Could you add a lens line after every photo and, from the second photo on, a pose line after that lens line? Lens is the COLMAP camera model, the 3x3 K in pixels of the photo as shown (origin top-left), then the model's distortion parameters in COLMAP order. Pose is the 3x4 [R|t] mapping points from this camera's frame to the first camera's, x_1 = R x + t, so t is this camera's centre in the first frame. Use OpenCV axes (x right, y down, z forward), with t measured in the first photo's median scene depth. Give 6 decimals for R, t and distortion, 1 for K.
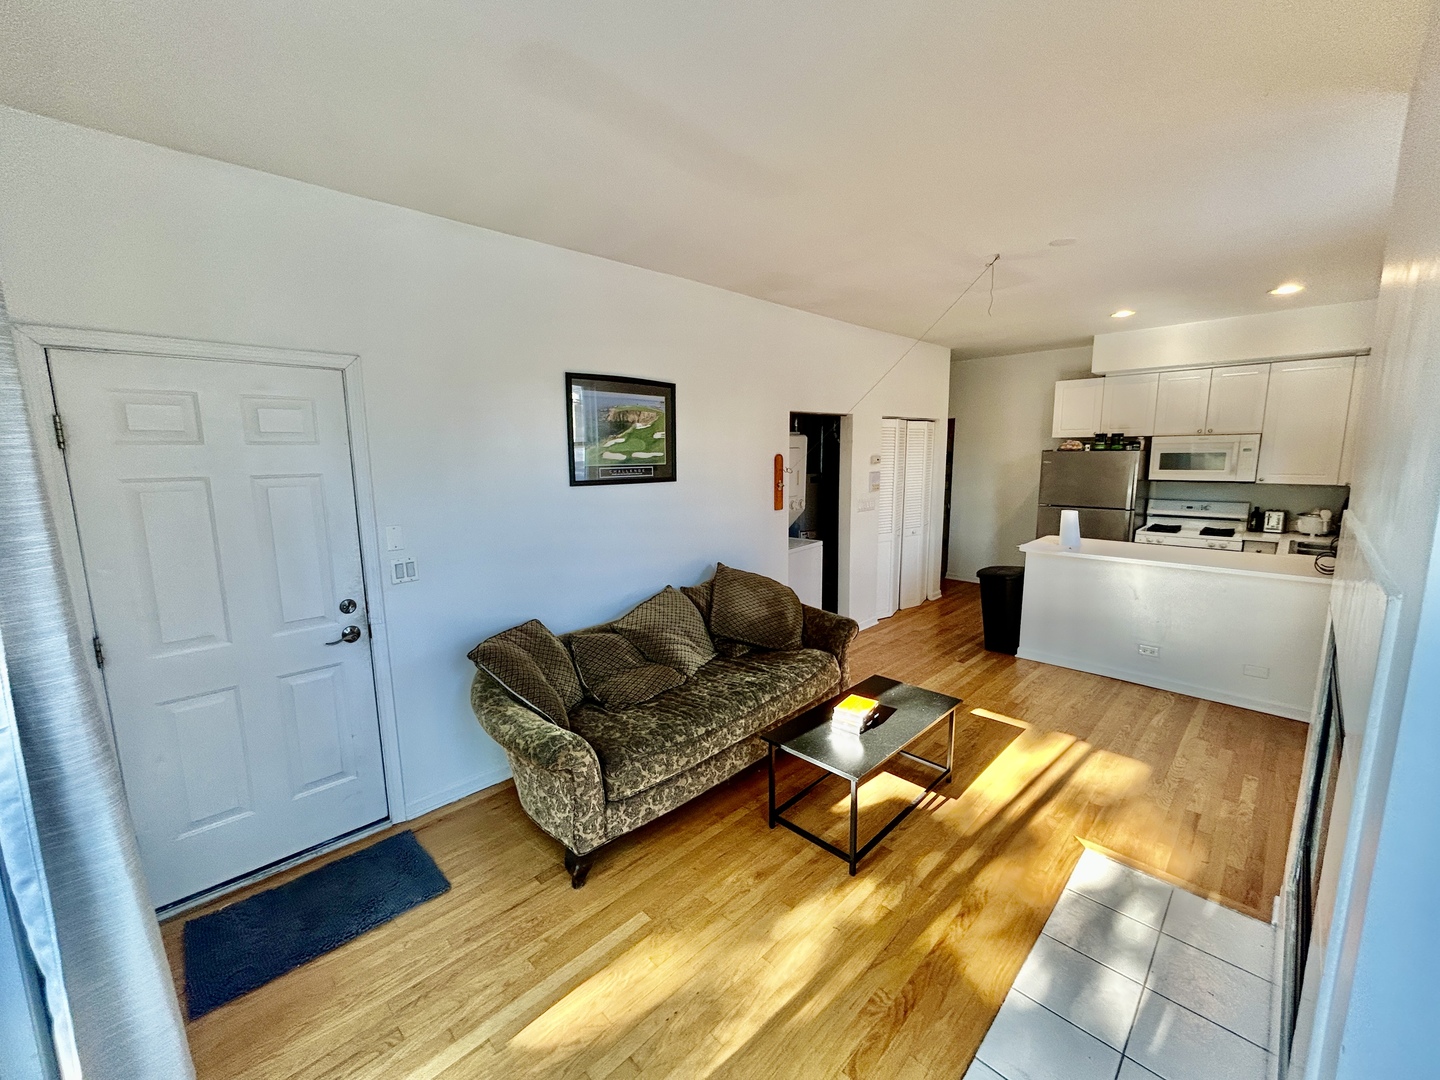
lens RADIAL K [[580.9, 0, 716.3], [0, 580.9, 538.4], [0, 0, 1]] dist [-0.000070, 0.000067]
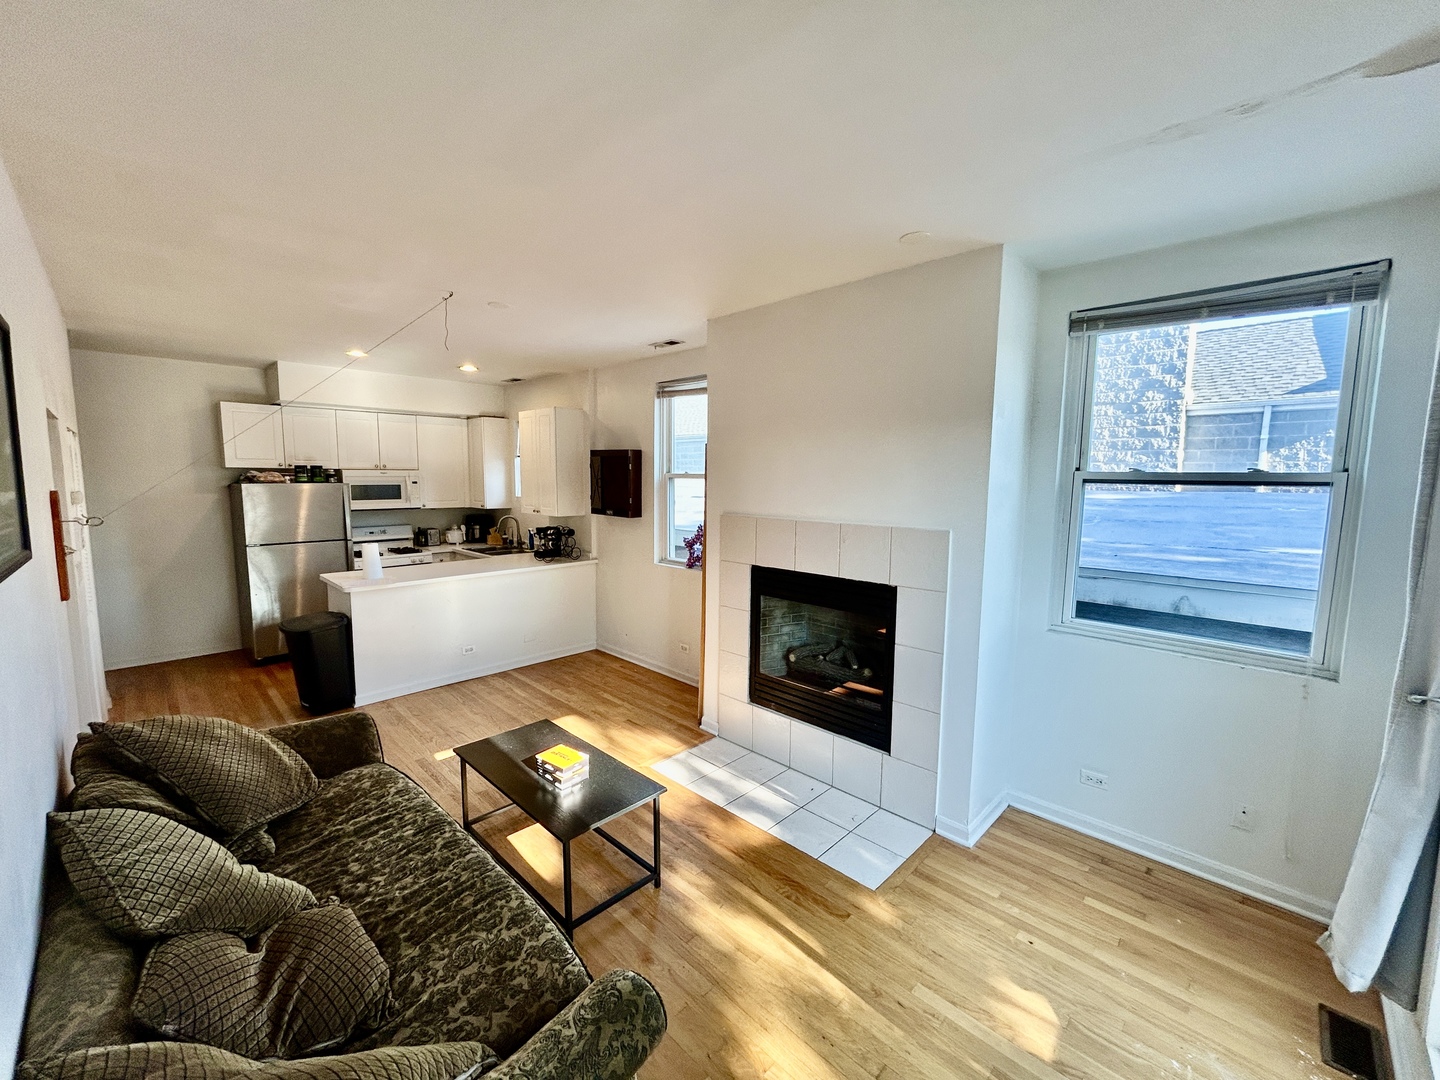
lens RADIAL K [[580.9, 0, 716.3], [0, 580.9, 538.4], [0, 0, 1]] dist [-0.000070, 0.000067]
pose [[-0.013958, -0.094334, 0.995443, -0.470132], [0.143436, 0.985055, 0.095360, -0.079902], [-0.989561, 0.144113, -0.000219, 0.499346]]
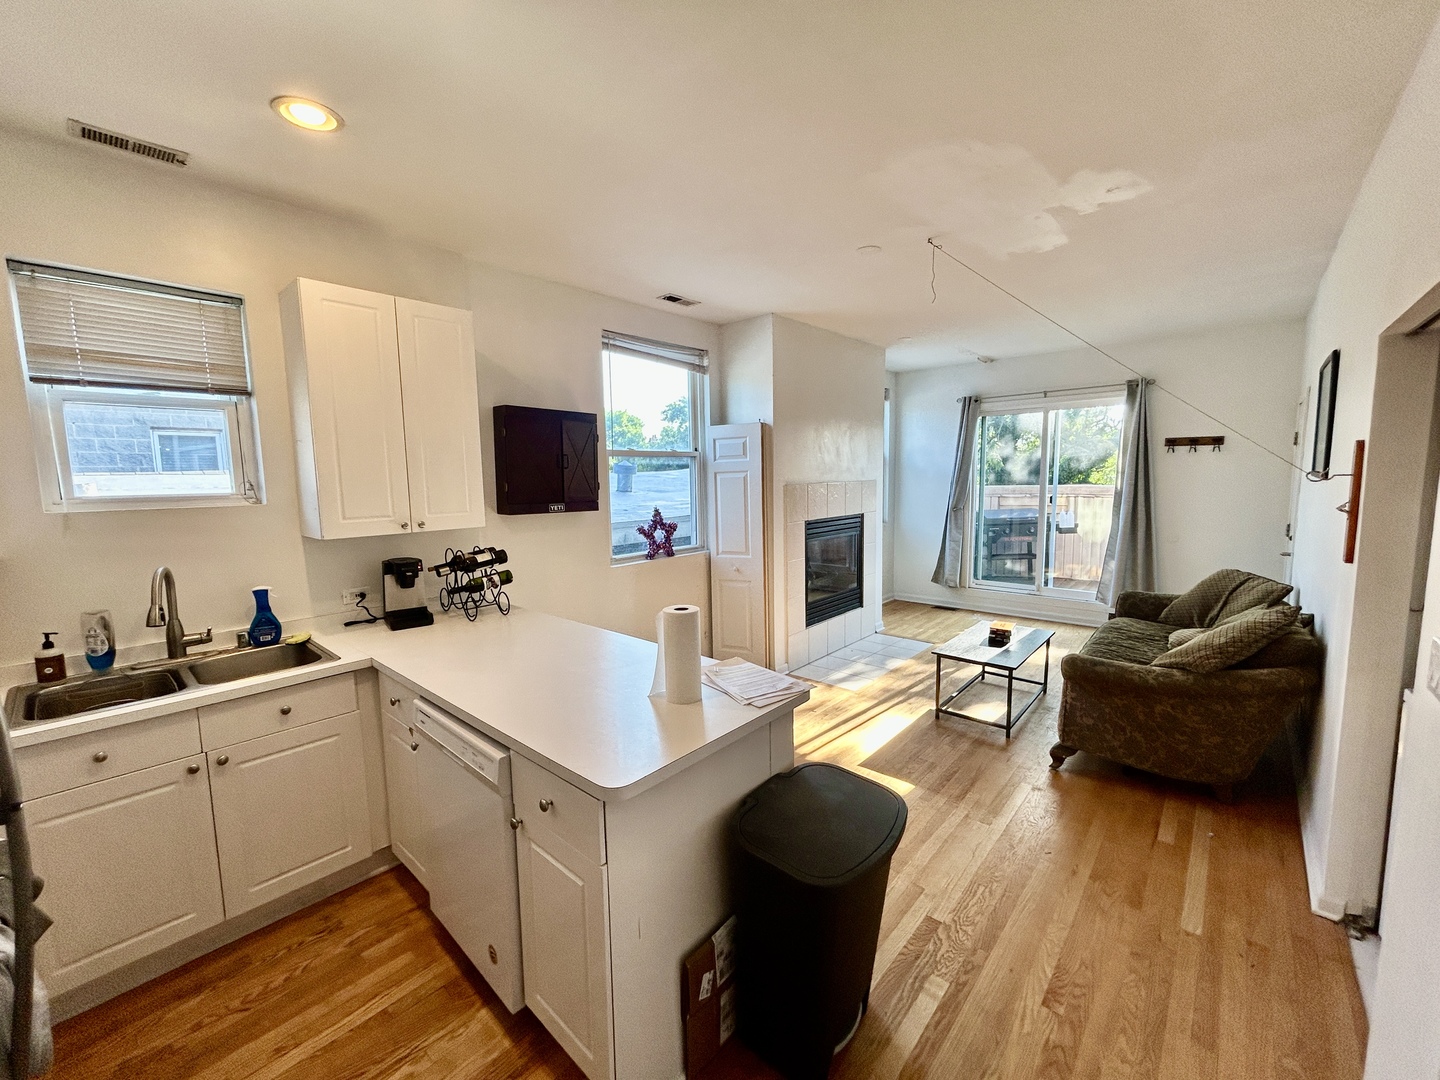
lens RADIAL K [[580.9, 0, 716.3], [0, 580.9, 538.4], [0, 0, 1]] dist [-0.000070, 0.000067]
pose [[-0.998181, 0.033204, -0.050316, 0.736573], [0.018509, 0.963130, 0.268398, -0.239131], [0.057373, 0.266978, -0.961993, 1.645308]]
